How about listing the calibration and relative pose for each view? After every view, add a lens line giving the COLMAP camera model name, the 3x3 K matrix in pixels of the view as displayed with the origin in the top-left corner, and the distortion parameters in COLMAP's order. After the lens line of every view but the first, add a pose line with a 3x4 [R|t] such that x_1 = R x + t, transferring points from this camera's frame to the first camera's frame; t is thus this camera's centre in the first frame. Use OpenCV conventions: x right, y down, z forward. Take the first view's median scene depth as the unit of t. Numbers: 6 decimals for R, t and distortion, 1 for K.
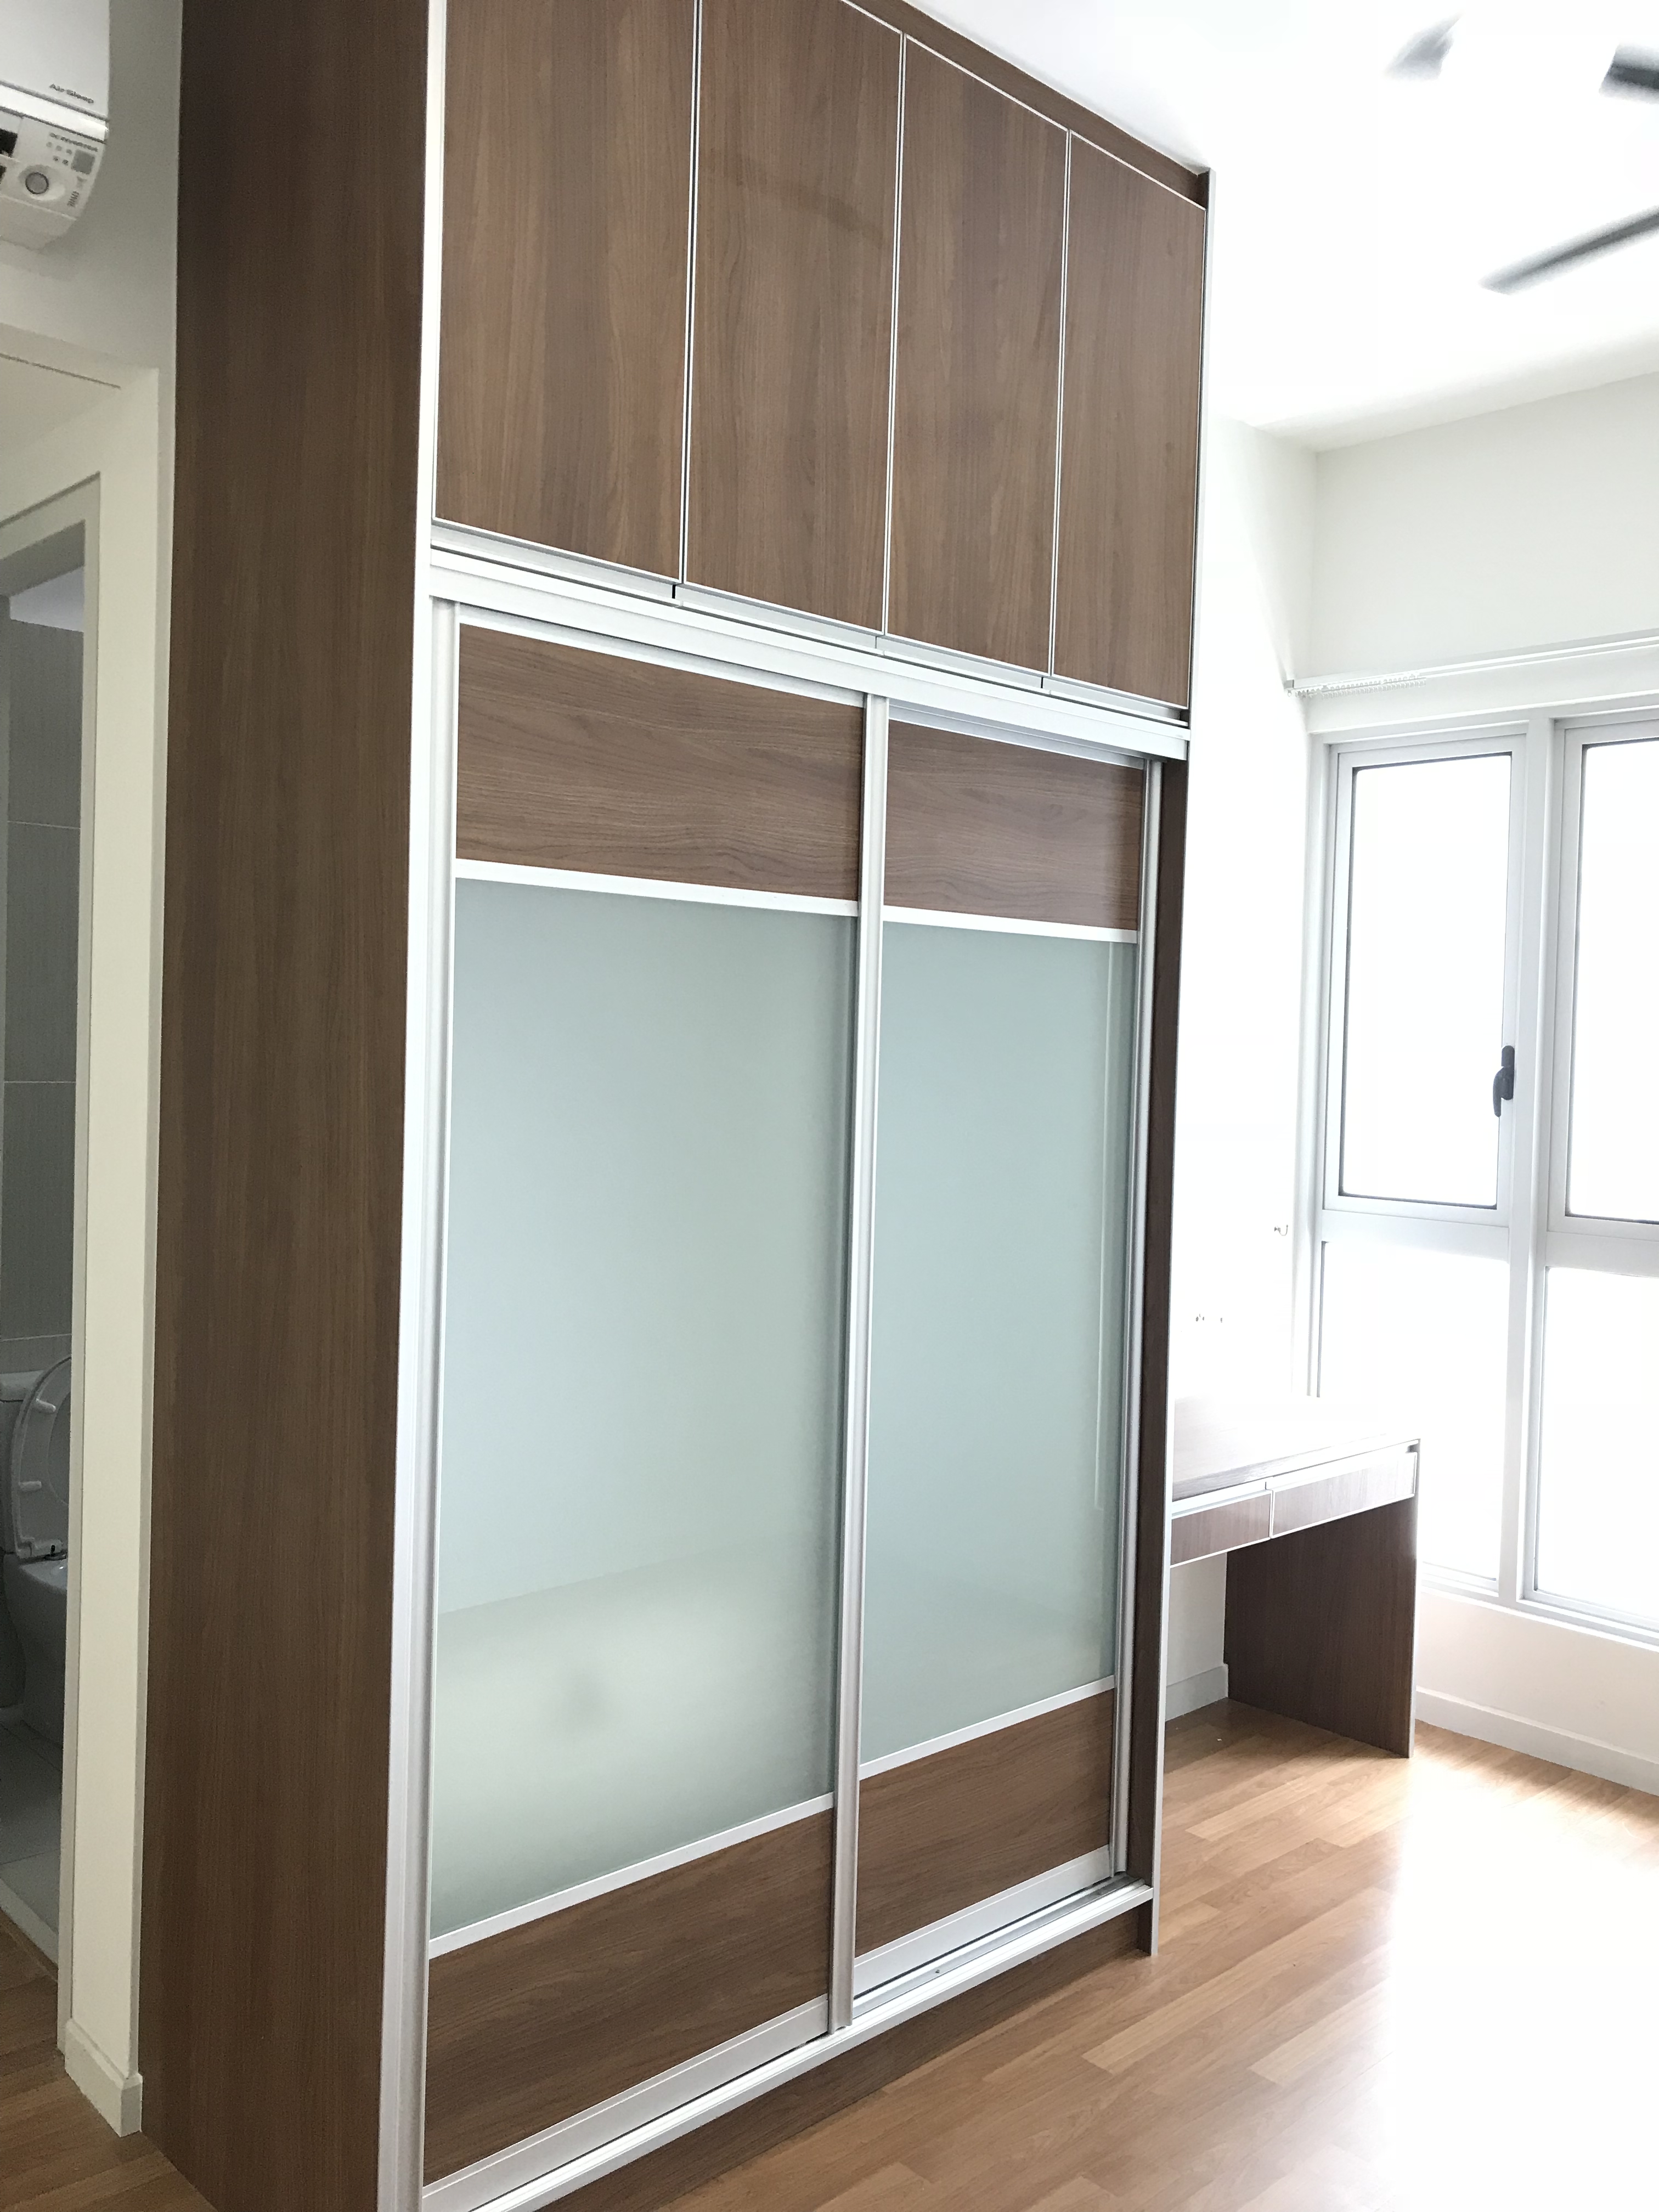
lens RADIAL K [[1814.0, 0, 837.6], [0, 1814.0, 1070.3], [0, 0, 1]] dist [0.032013, -0.014816]
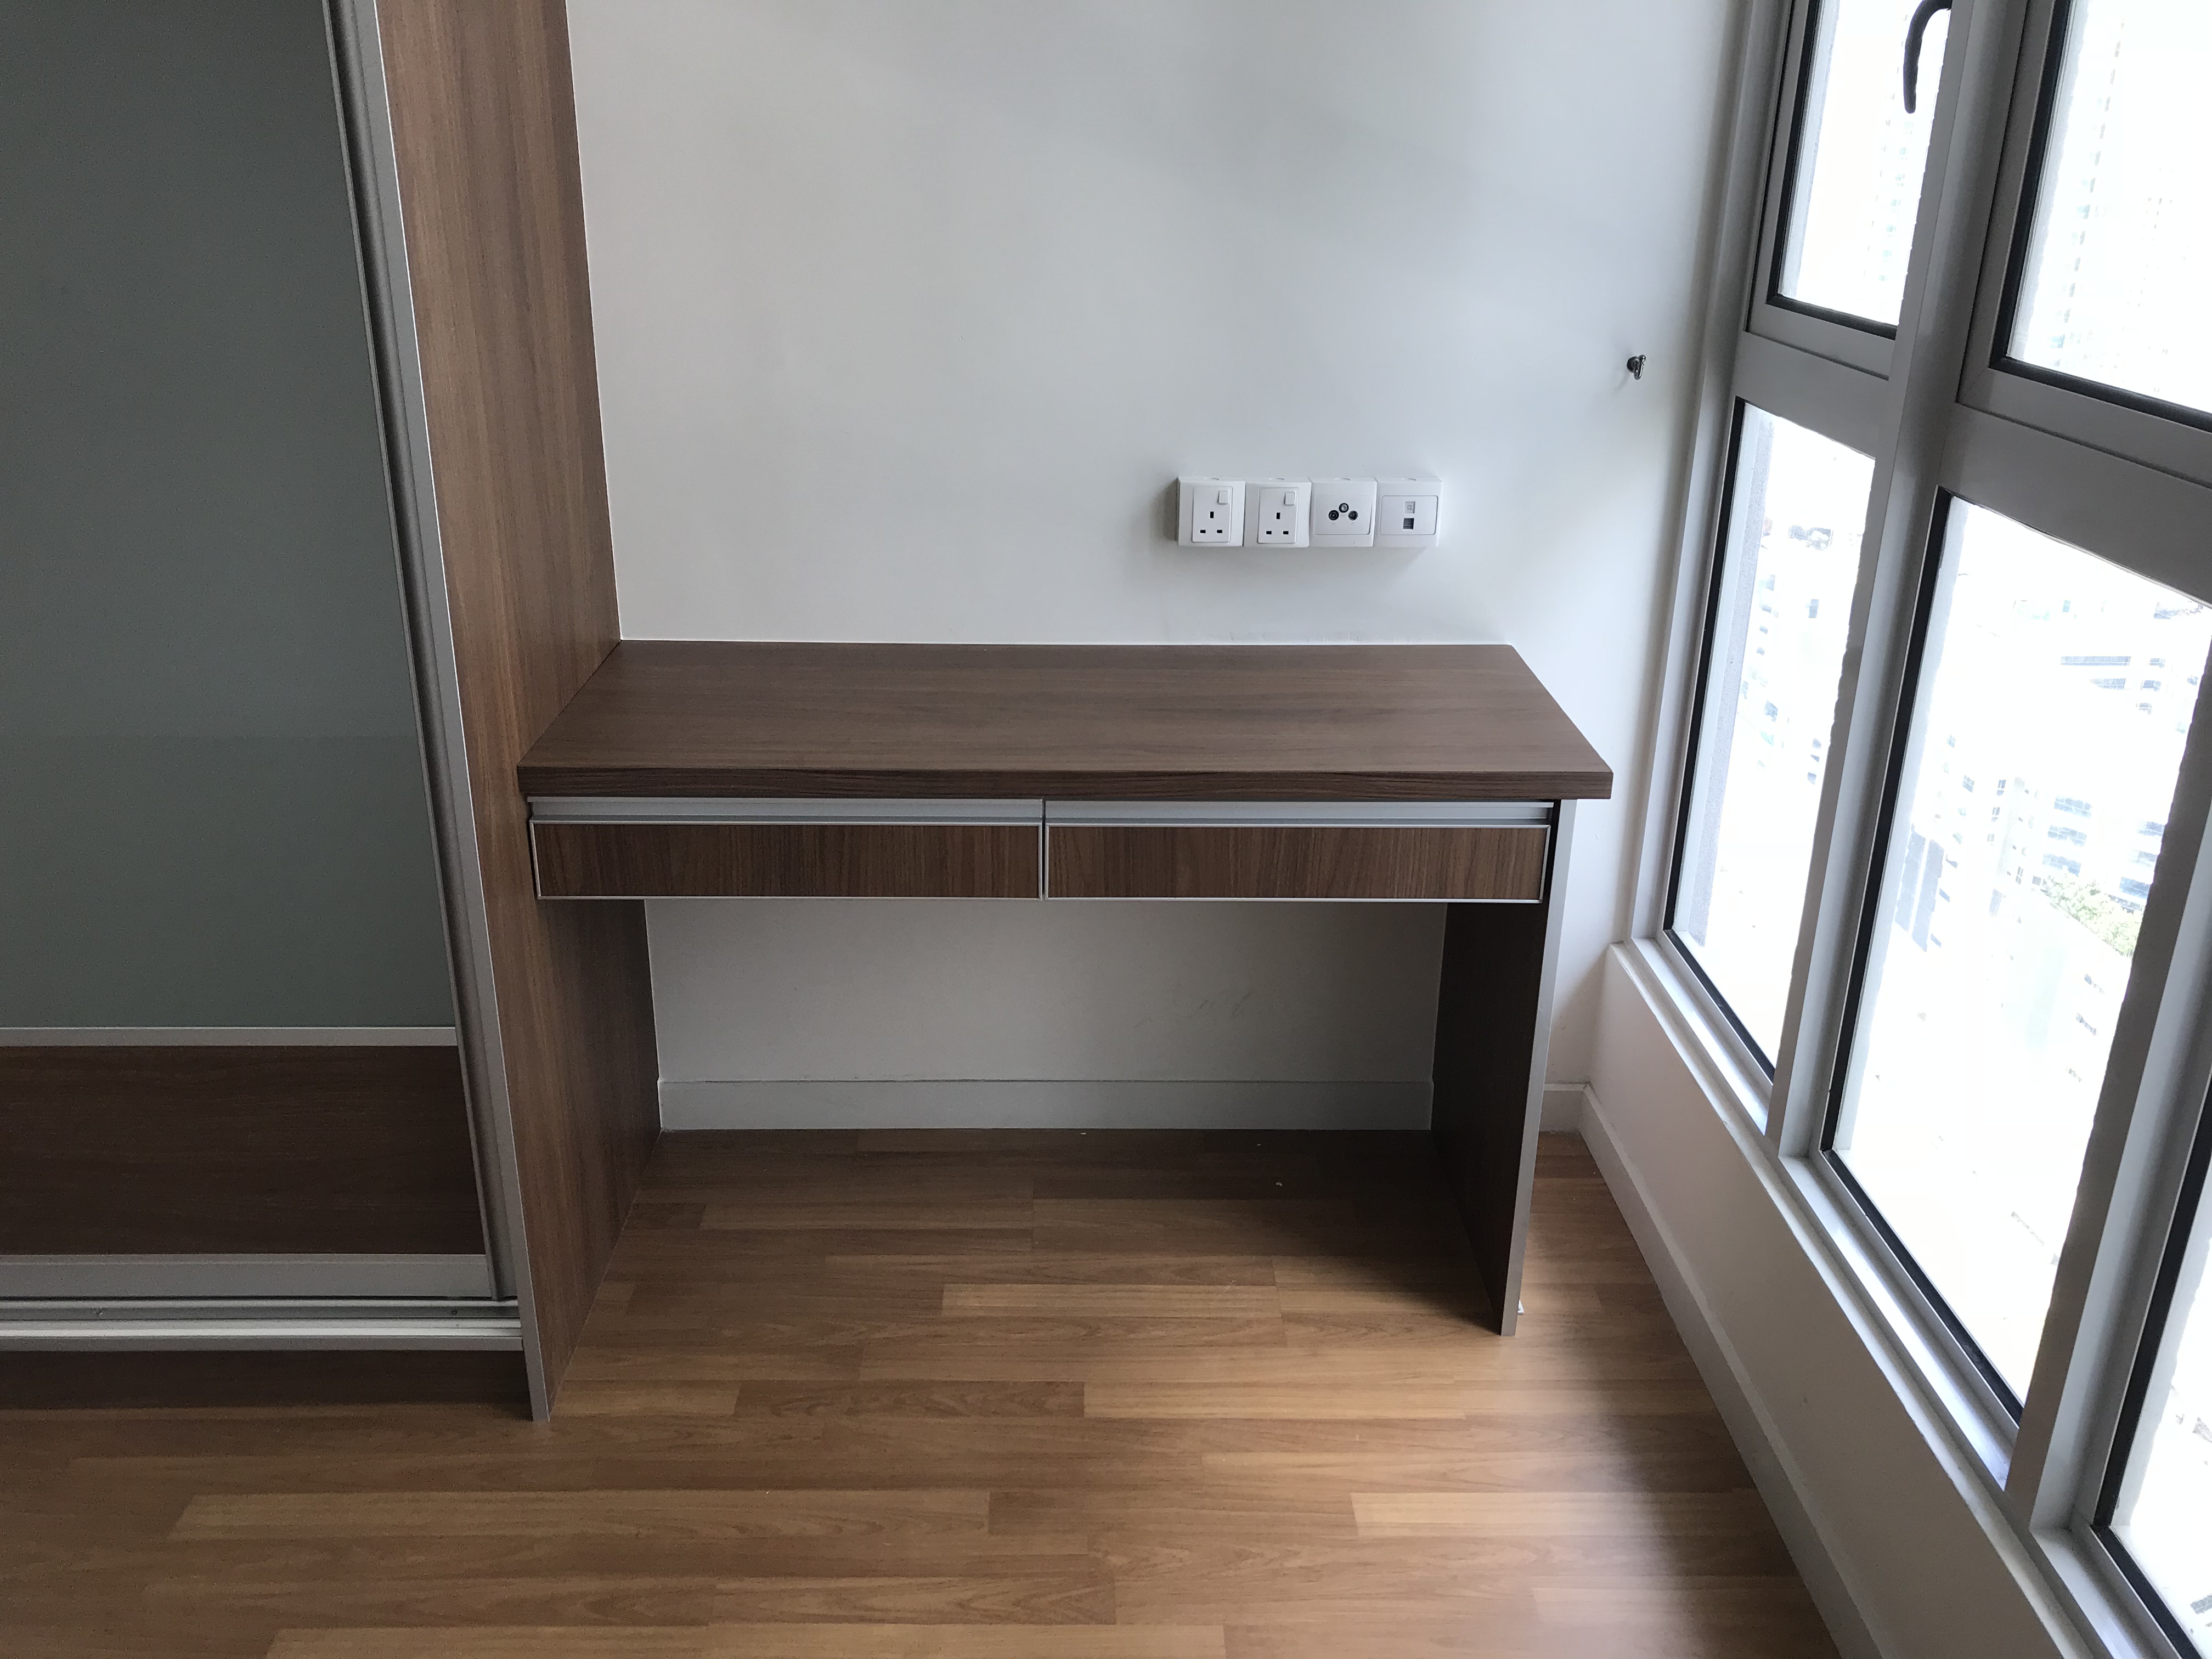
lens RADIAL K [[1814.0, 0, 1106.0], [0, 1814.0, 829.5], [0, 0, 1]] dist [0.032013, -0.014816]
pose [[0.733313, 0.232961, -0.638735, 0.699653], [-0.002222, 0.940281, 0.340391, 0.051417], [0.679888, -0.248194, 0.690038, 0.730882]]
